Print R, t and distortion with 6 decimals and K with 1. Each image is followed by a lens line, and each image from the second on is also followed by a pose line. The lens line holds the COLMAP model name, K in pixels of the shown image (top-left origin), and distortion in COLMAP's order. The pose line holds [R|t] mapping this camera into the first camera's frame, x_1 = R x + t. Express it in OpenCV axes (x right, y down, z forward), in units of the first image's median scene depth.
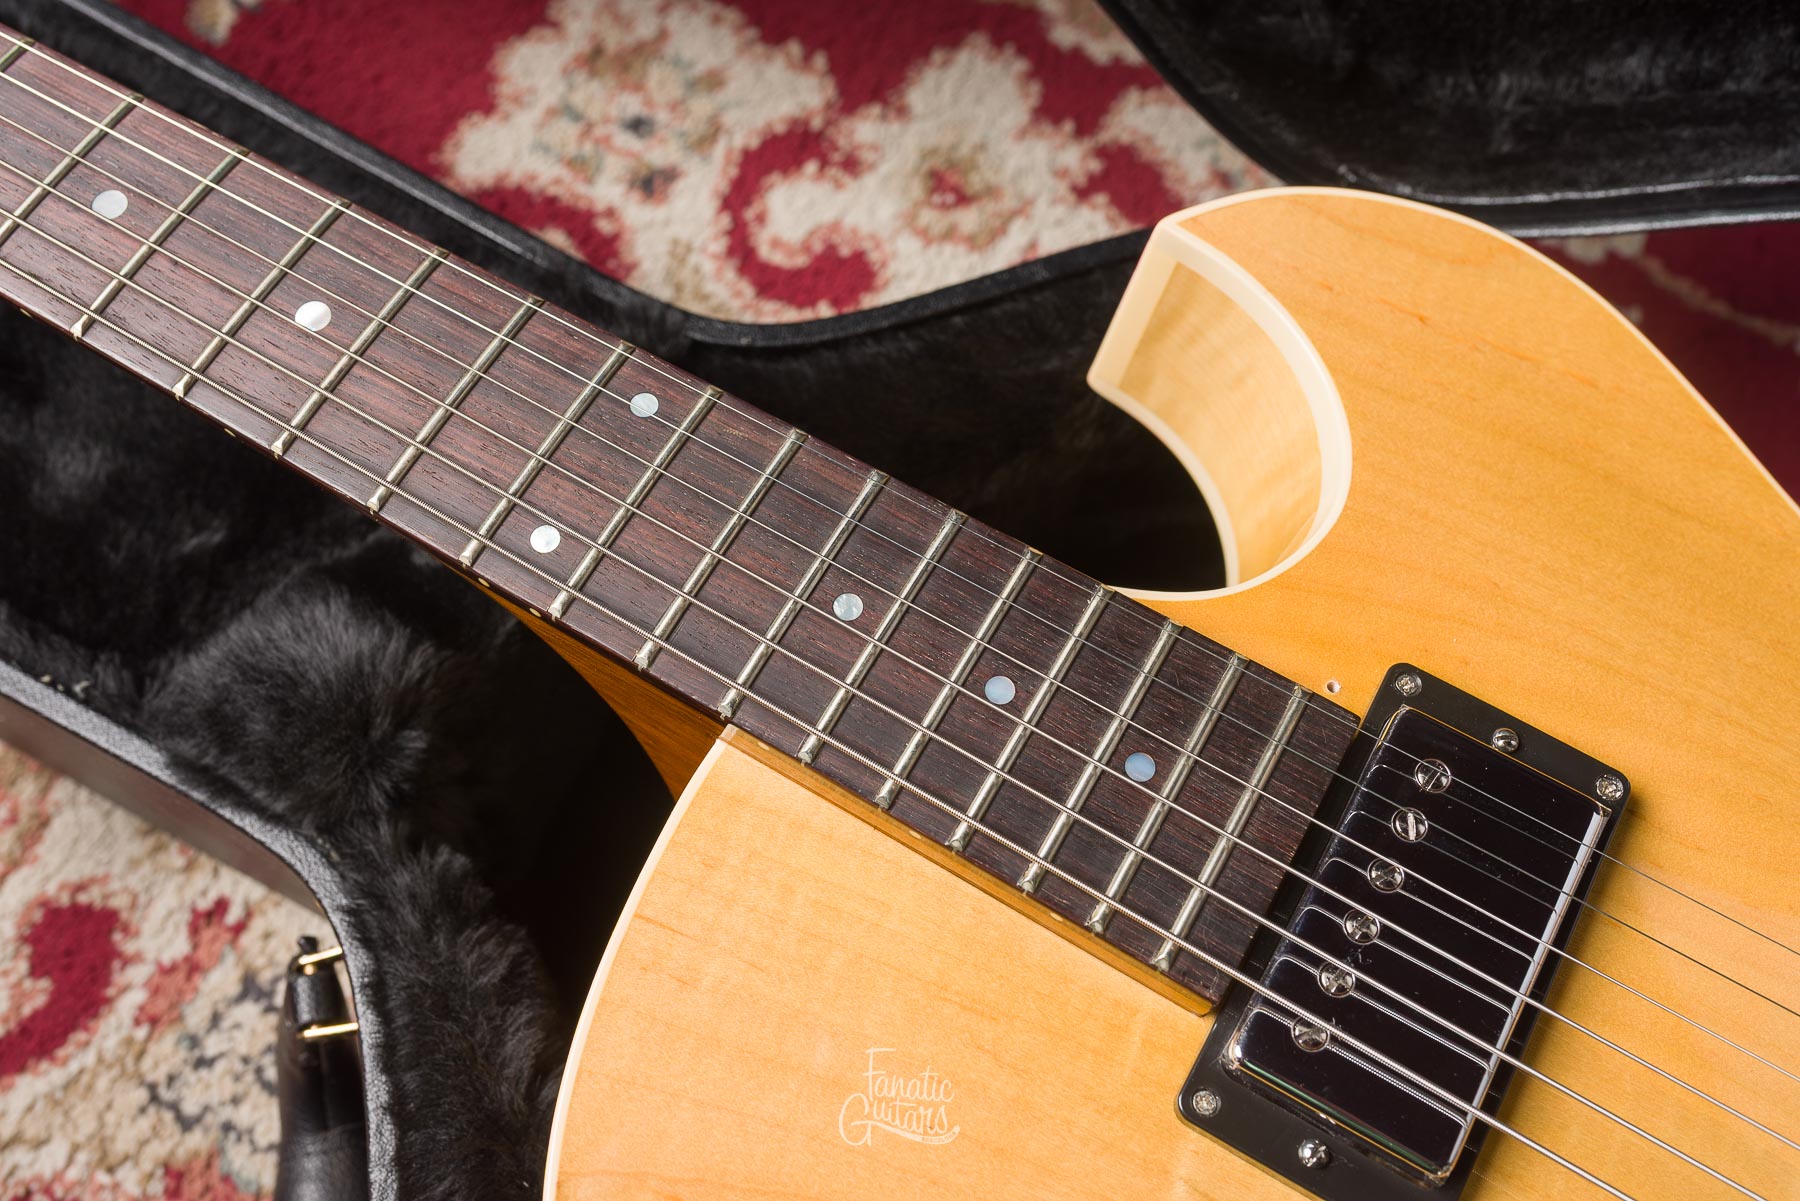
lens RADIAL K [[1794.0, 0, 900.0], [0, 1794.0, 600.5], [0, 0, 1]] dist [0.003980, 0.000272]
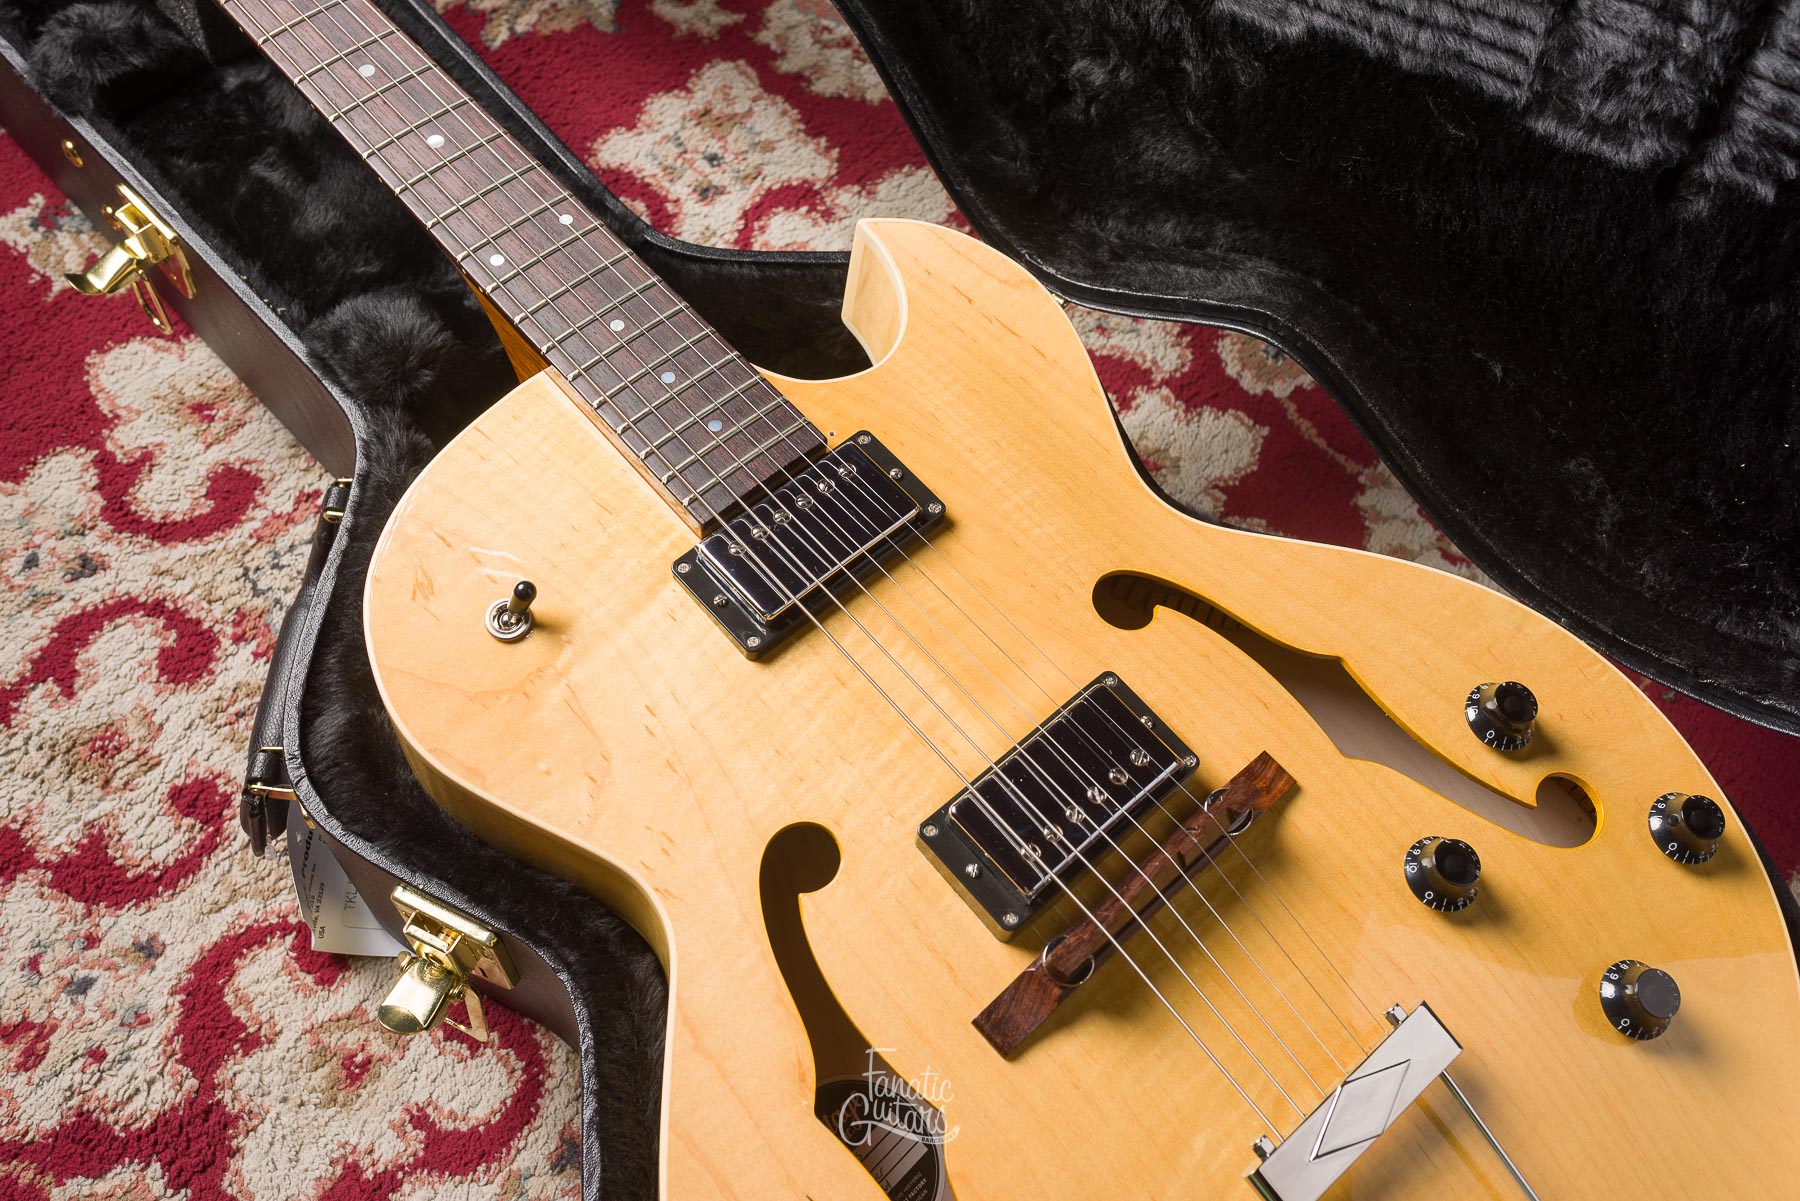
lens RADIAL K [[1734.2, 0, 900.0], [0, 1734.2, 600.5], [0, 0, 1]] dist [0.001417, -0.003351]
pose [[0.949286, 0.287520, -0.127229, 0.365537], [-0.299318, 0.950293, -0.085749, 0.220925], [0.096250, 0.119482, 0.988160, -0.540367]]
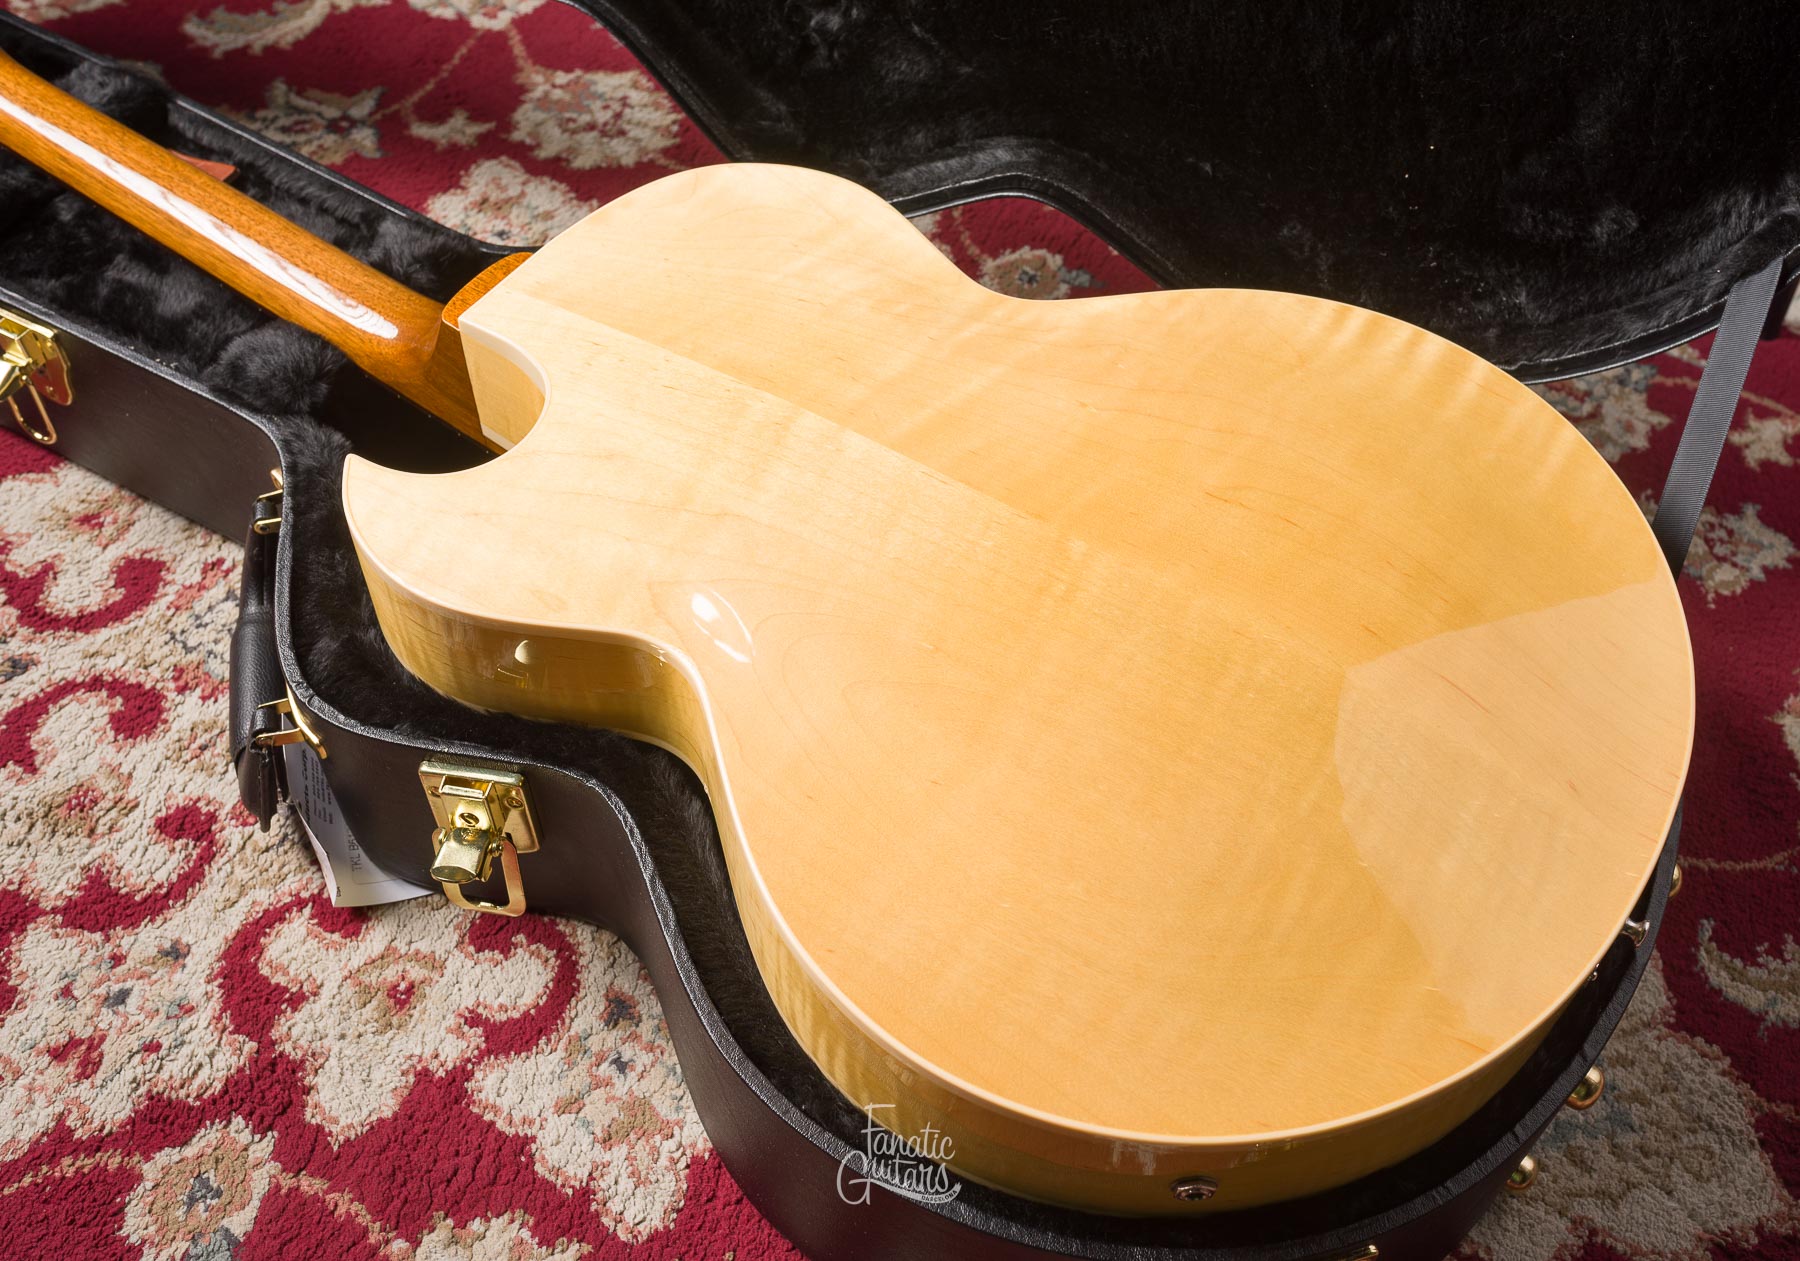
lens RADIAL K [[1819.4, 0, 944.5], [0, 1819.4, 629.0], [0, 0, 1]] dist [0.000082, -0.004774]
pose [[0.999649, 0.026459, 0.001491, 0.341158], [-0.025204, 0.966610, -0.255011, 0.638193], [-0.008188, 0.254884, 0.966937, -0.746753]]
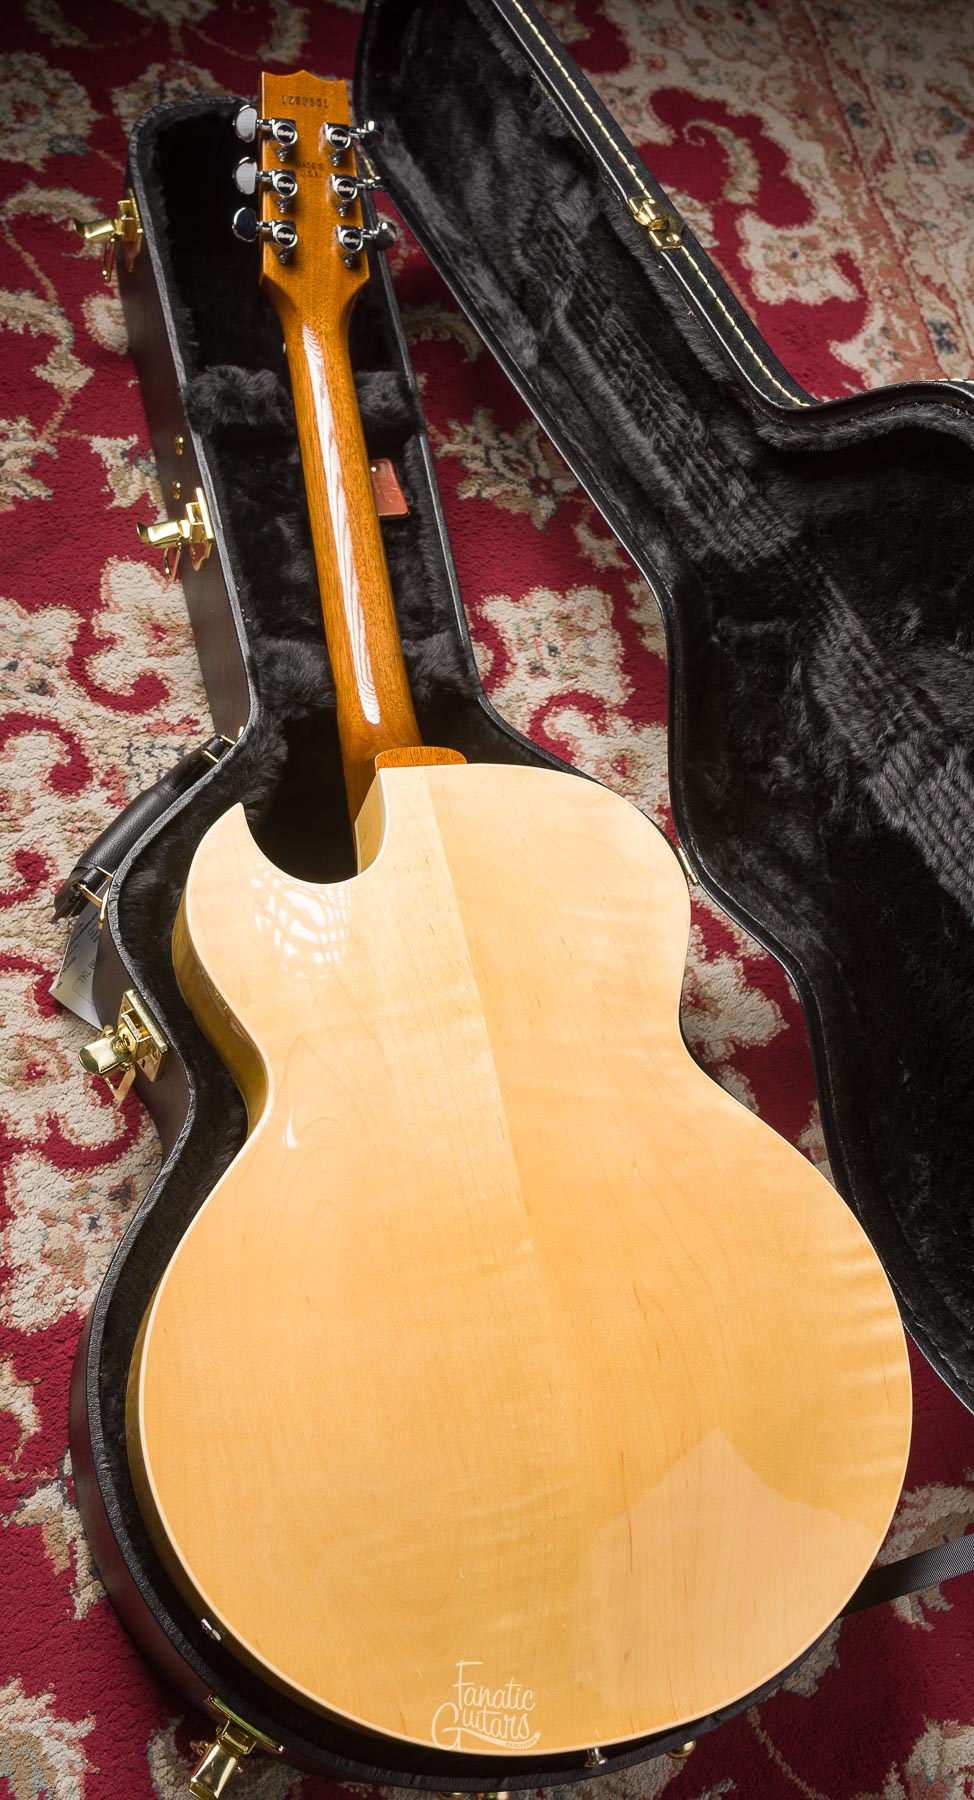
lens RADIAL K [[1717.5, 0, 443.6], [0, 1717.5, 900.2], [0, 0, 1]] dist [-0.001126, -0.001475]
pose [[0.651528, 0.734836, -0.188489, 0.447913], [-0.755128, 0.652016, -0.068239, 0.213723], [0.072754, 0.186793, 0.979702, -1.189537]]
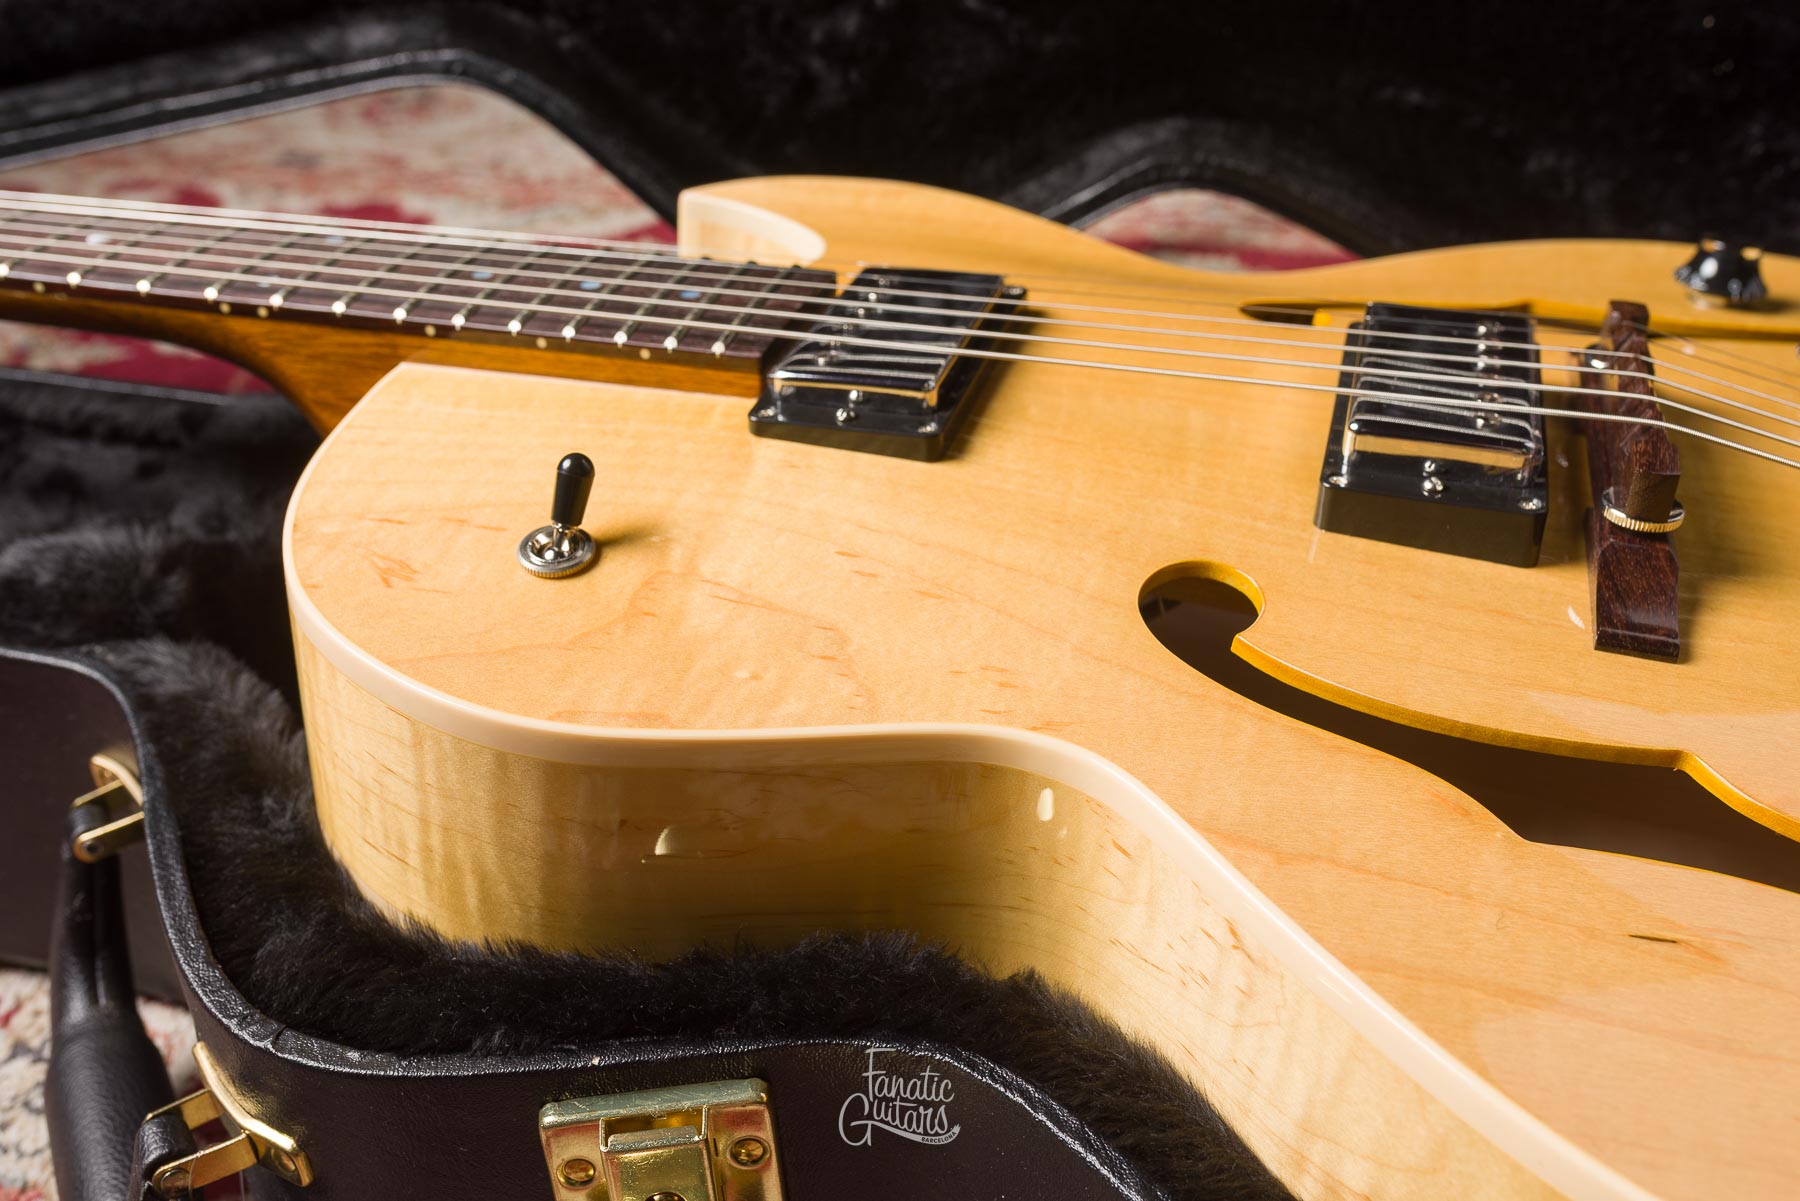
lens RADIAL K [[1794.0, 0, 900.0], [0, 1794.0, 600.5], [0, 0, 1]] dist [0.003980, 0.000272]
pose [[0.970412, -0.168357, 0.173081, 0.002266], [0.237036, 0.800773, -0.550069, 0.630992], [-0.045990, 0.574820, 0.816986, -0.034982]]
